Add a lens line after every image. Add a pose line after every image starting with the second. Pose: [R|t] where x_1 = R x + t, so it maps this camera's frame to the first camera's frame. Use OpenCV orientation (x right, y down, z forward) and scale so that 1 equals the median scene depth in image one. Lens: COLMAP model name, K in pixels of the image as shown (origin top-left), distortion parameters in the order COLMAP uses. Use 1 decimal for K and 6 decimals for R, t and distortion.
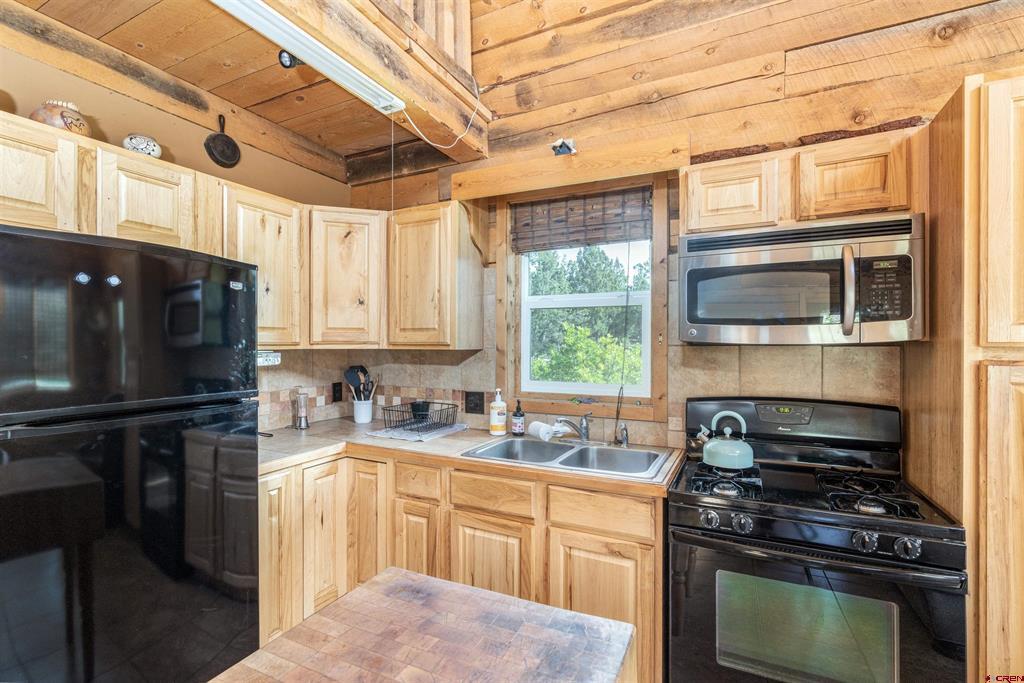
lens RADIAL K [[491.9, 0, 519.9], [0, 491.9, 343.3], [0, 0, 1]] dist [-0.057860, 0.022441]
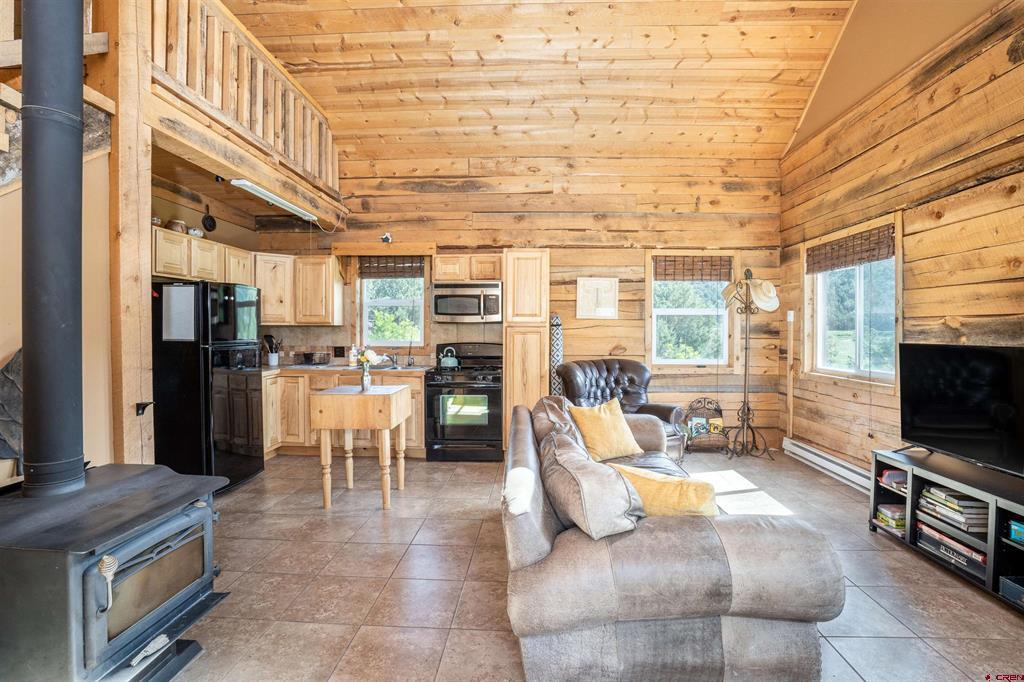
lens RADIAL K [[491.9, 0, 519.9], [0, 491.9, 342.8], [0, 0, 1]] dist [-0.057860, 0.022441]
pose [[0.921675, -0.009463, 0.387848, -0.208312], [-0.001493, 0.999609, 0.027936, 0.028749], [-0.387960, -0.026327, 0.921300, -1.274710]]
